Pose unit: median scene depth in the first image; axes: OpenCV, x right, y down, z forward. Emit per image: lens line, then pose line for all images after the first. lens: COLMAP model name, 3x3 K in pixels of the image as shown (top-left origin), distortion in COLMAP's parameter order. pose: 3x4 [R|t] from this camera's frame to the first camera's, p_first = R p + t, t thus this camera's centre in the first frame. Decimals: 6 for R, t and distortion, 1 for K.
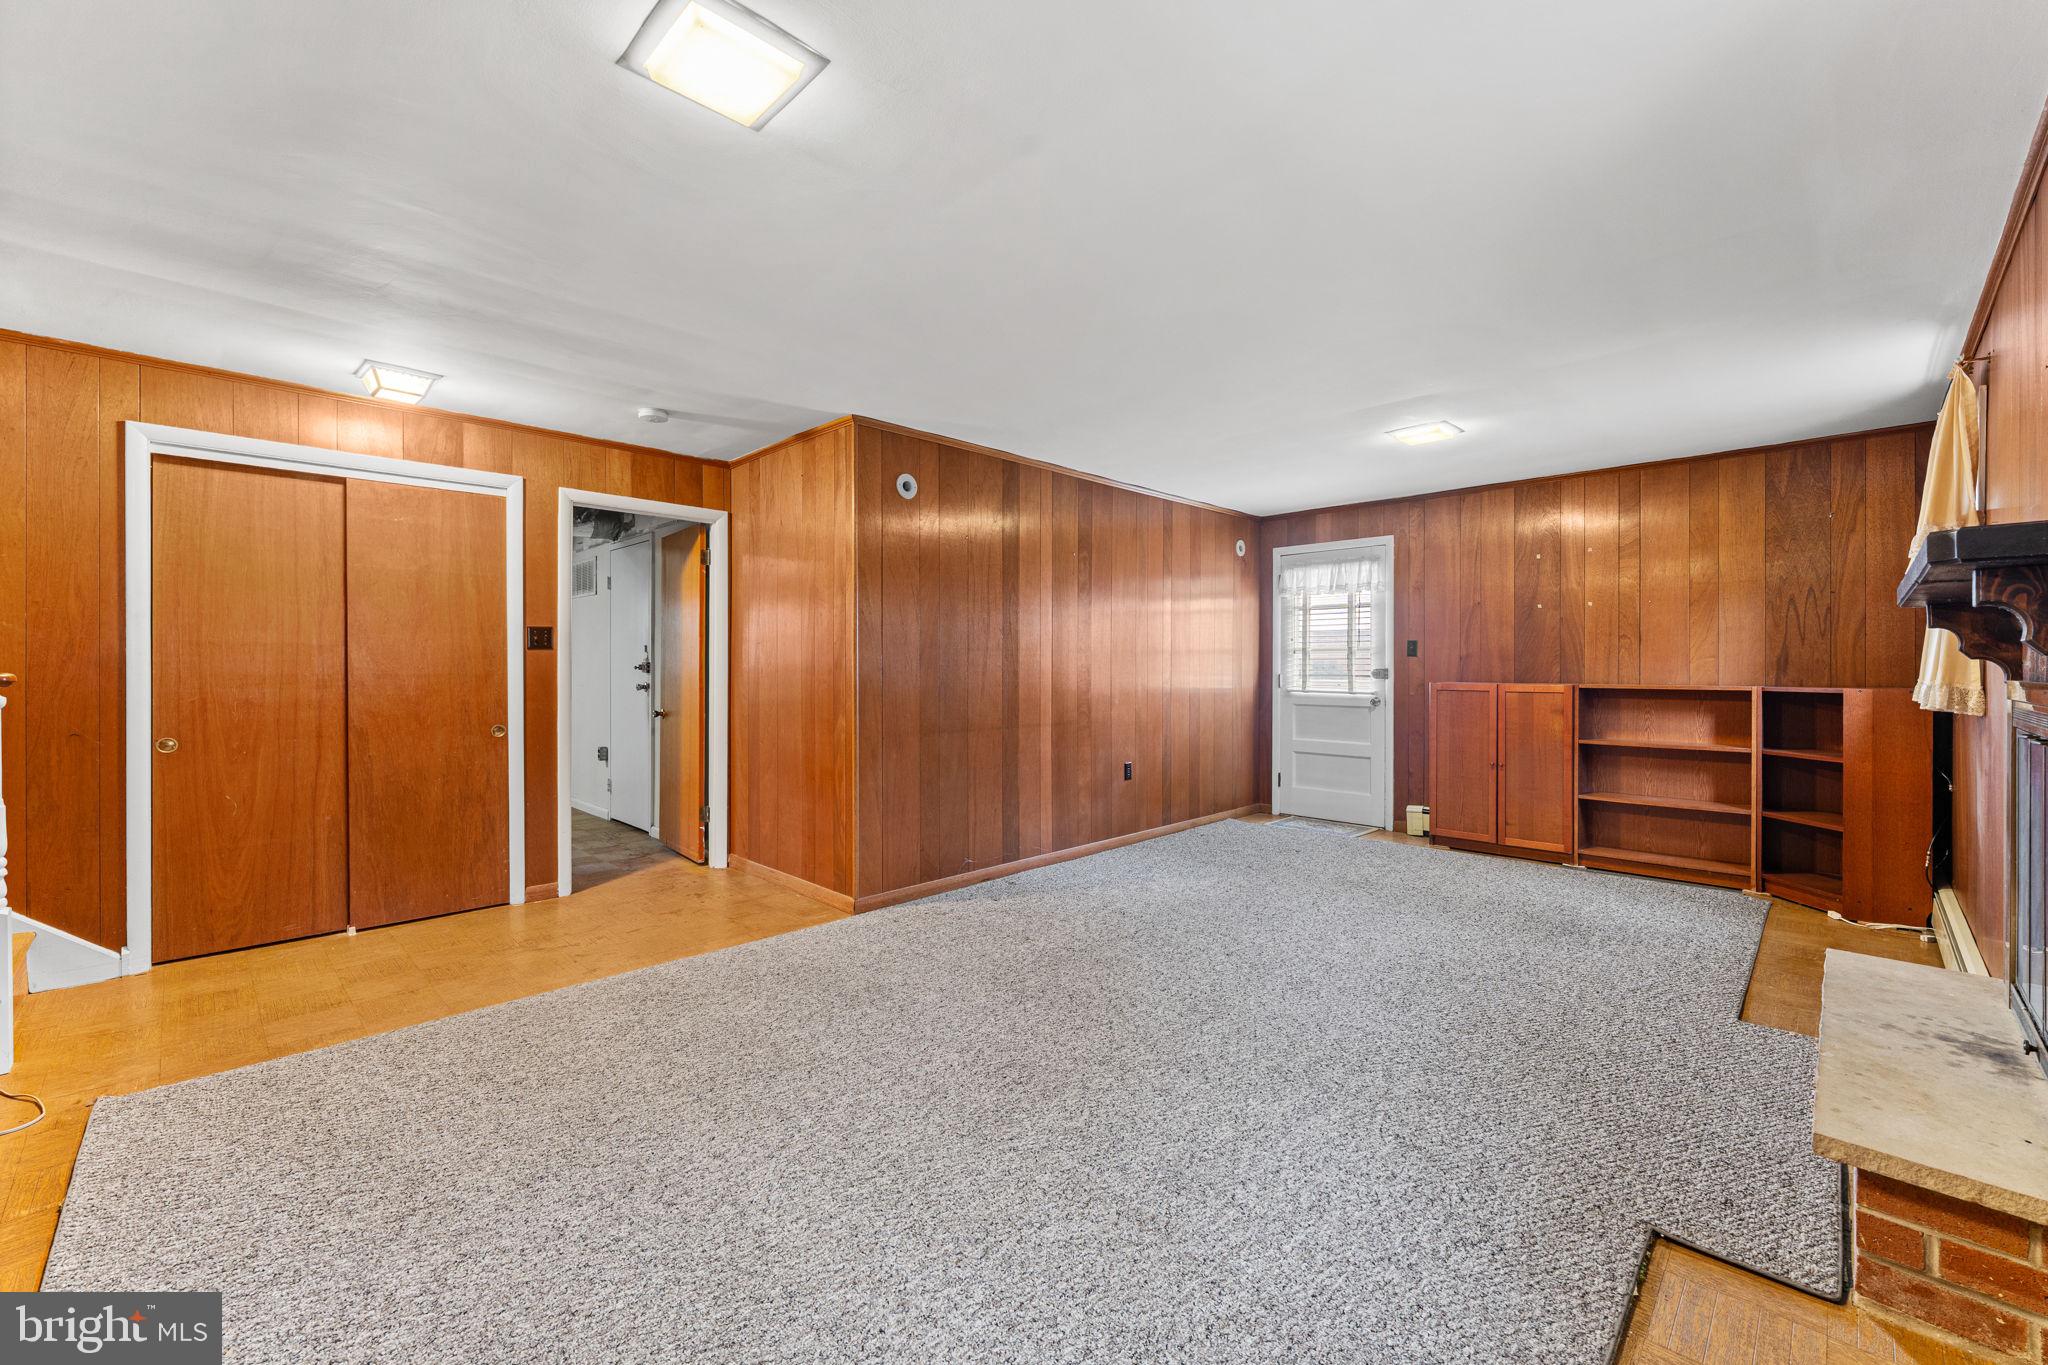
lens RADIAL K [[837.6, 0, 1024.7], [0, 837.6, 680.0], [0, 0, 1]] dist [0.001769, -0.000479]
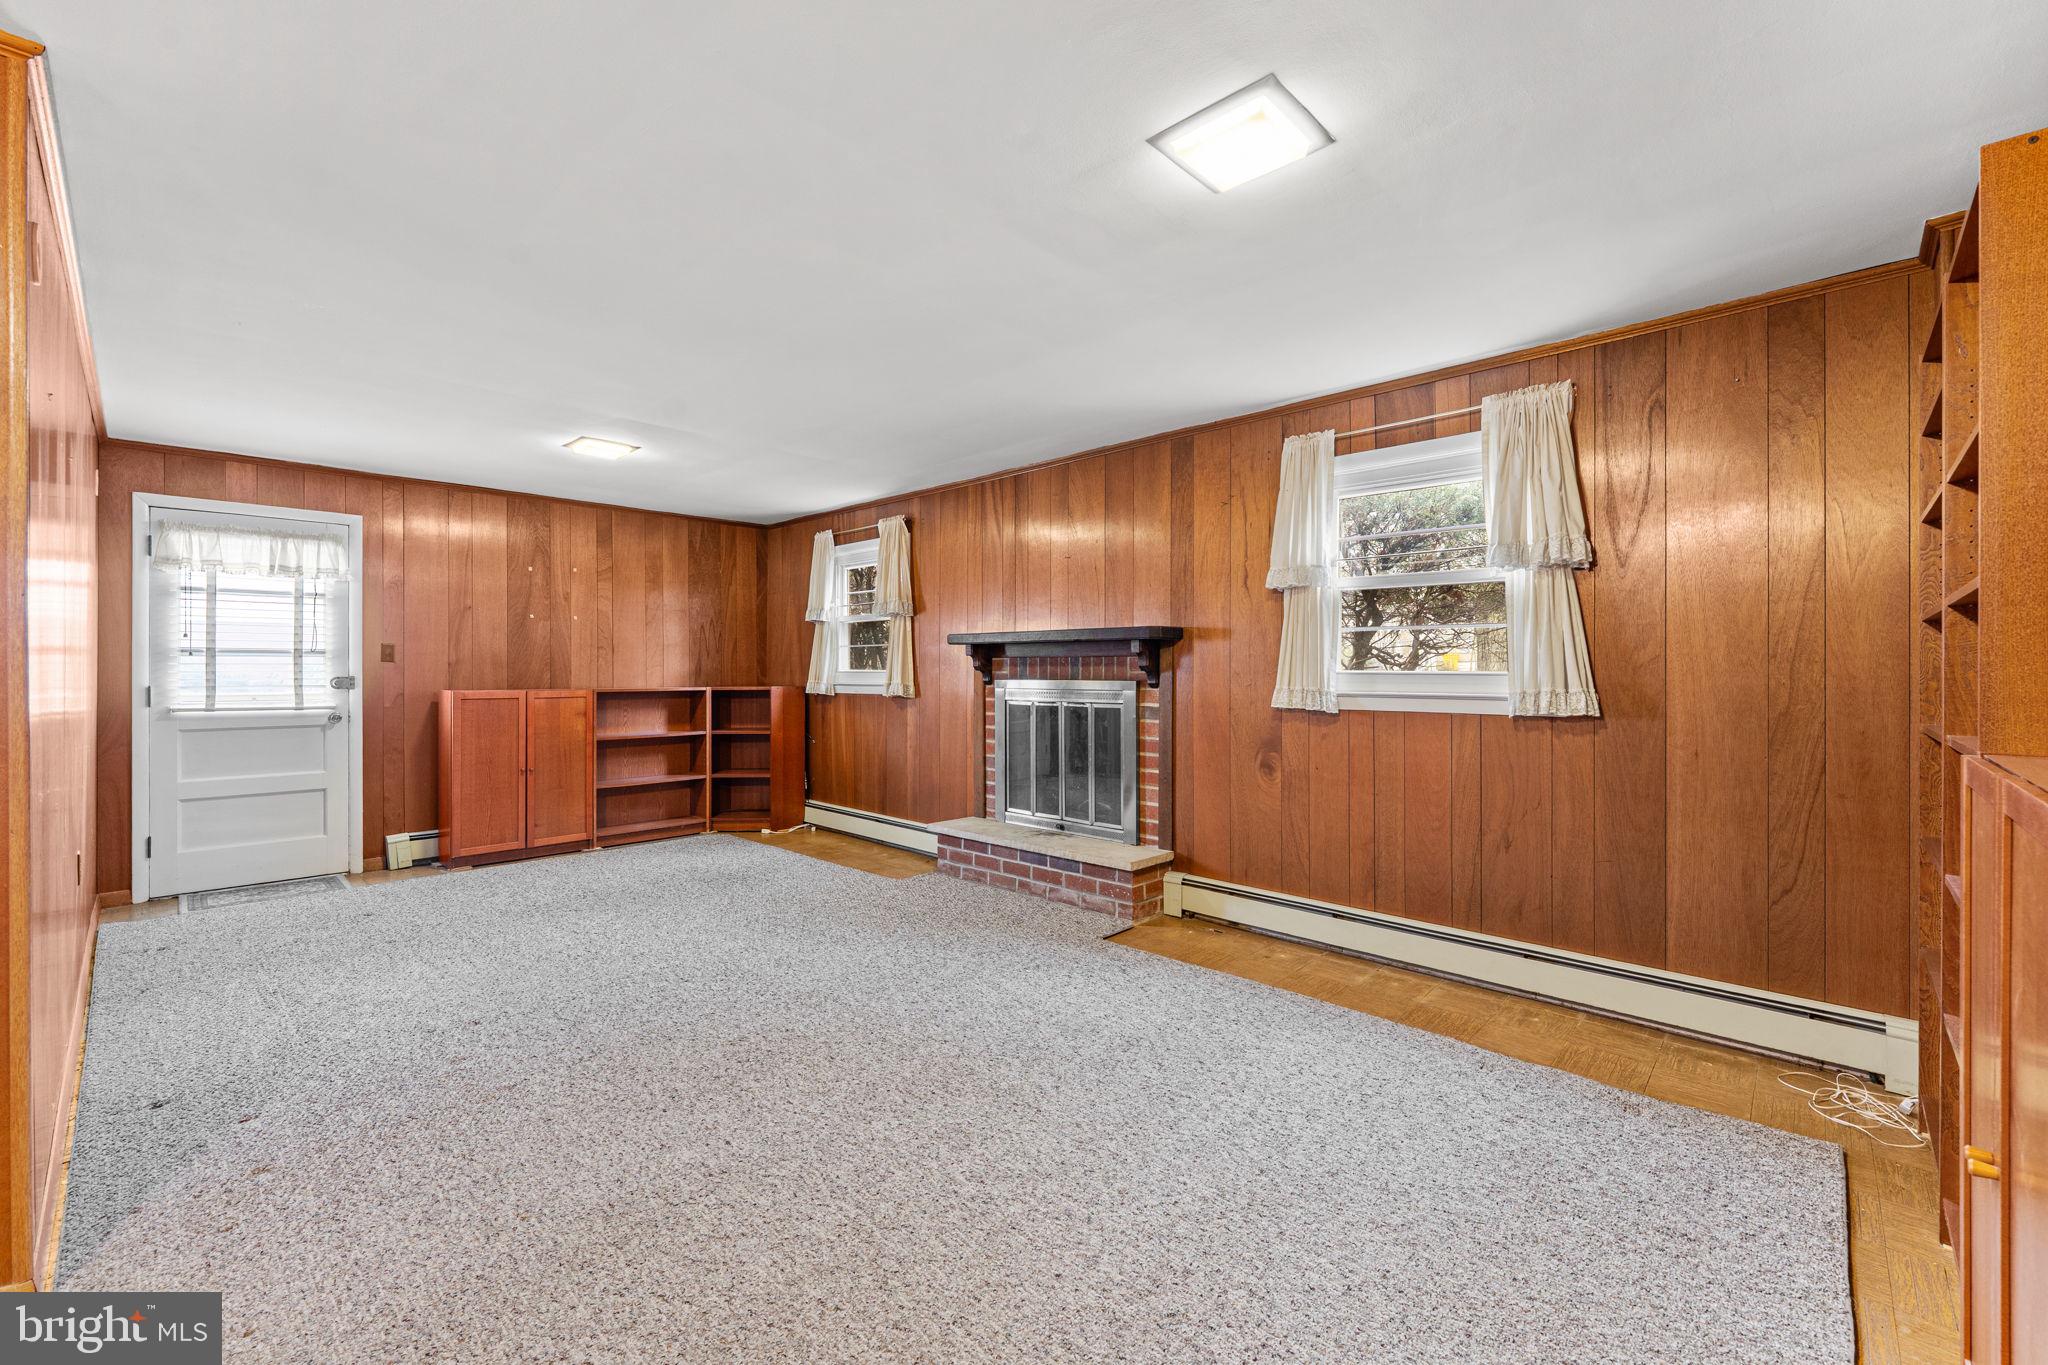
lens RADIAL K [[837.6, 0, 1024.7], [0, 837.6, 668.4], [0, 0, 1]] dist [0.001769, -0.000479]
pose [[-0.027135, 0.001283, 0.999631, -0.469157], [0.015854, 0.999874, -0.000853, -0.011800], [-0.999506, 0.015825, -0.027152, 0.419728]]
